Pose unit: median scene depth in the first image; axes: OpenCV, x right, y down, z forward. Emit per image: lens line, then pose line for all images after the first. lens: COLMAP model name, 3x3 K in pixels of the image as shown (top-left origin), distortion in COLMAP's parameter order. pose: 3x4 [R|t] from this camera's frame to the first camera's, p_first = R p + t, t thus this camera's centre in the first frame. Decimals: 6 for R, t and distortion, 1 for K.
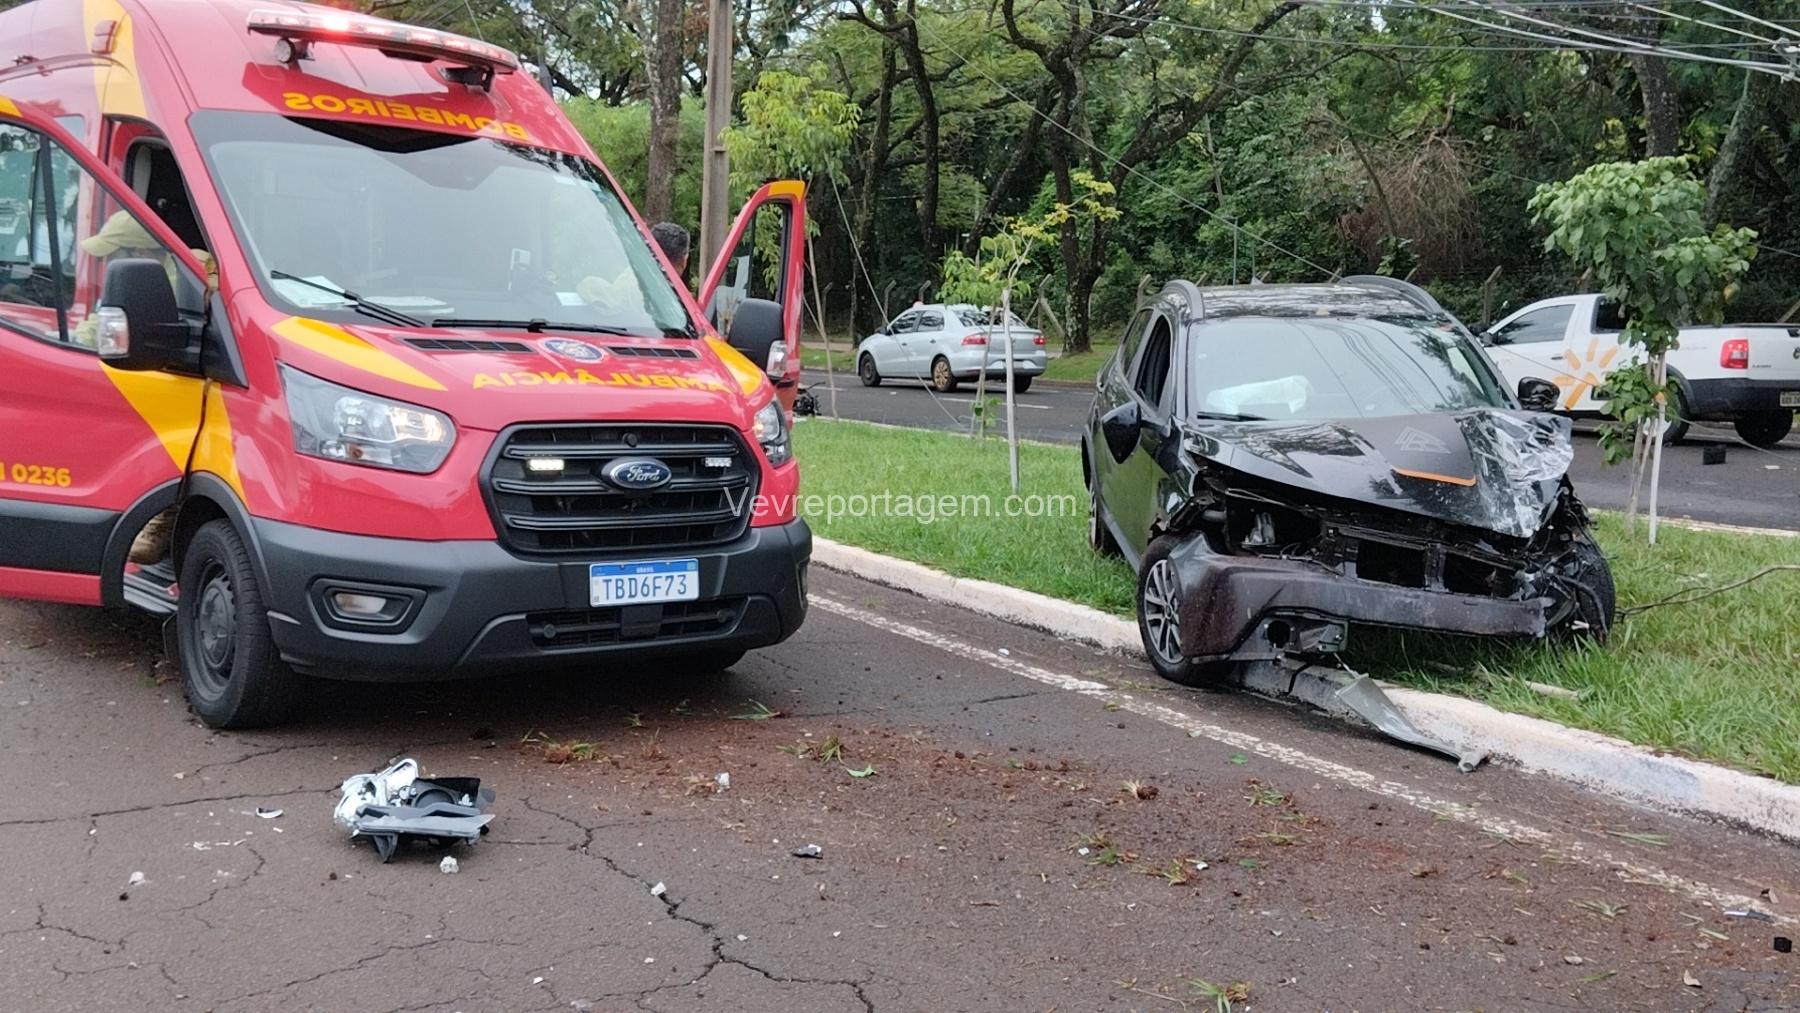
lens RADIAL K [[1472.9, 0, 900.2], [0, 1472.9, 525.5], [0, 0, 1]] dist [0.097895, -0.196894]
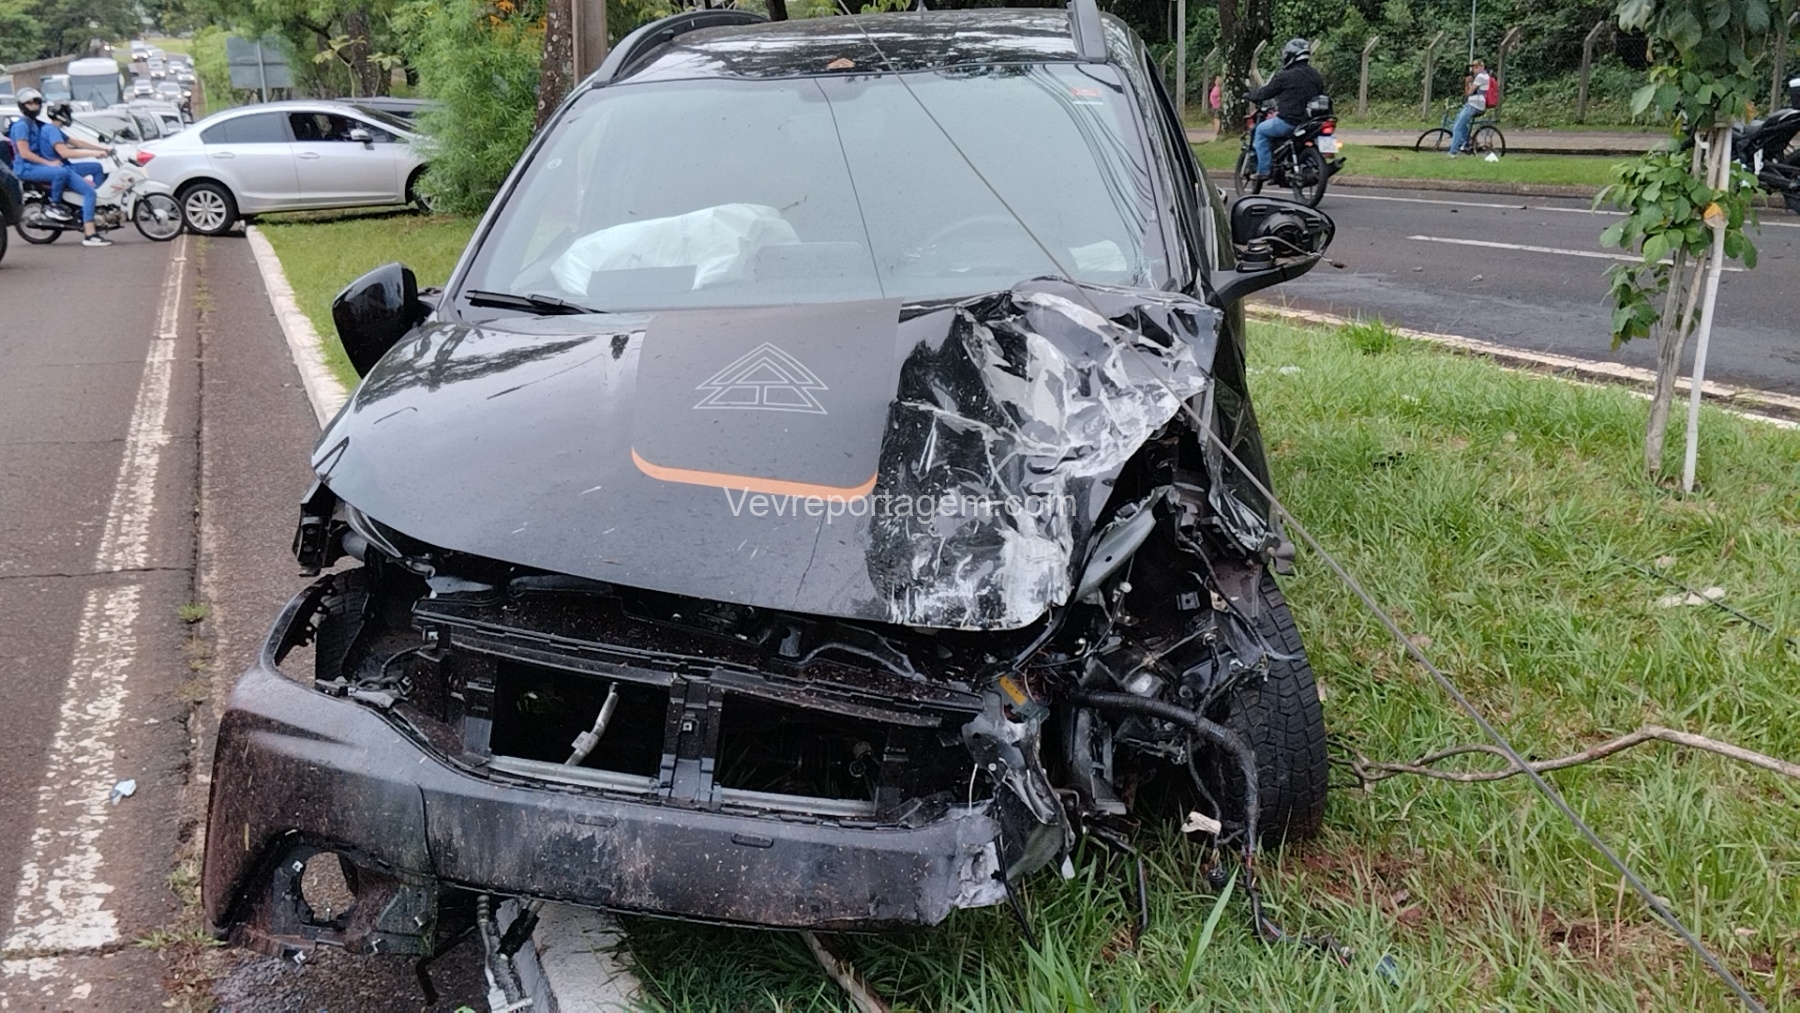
lens RADIAL K [[1655.2, 0, 900.0], [0, 1655.2, 506.5], [0, 0, 1]] dist [-0.007740, -0.027218]
pose [[0.992476, -0.001358, -0.122434, 0.386804], [0.013682, 0.994906, 0.099873, -0.058998], [0.121675, -0.100797, 0.987439, 0.497422]]
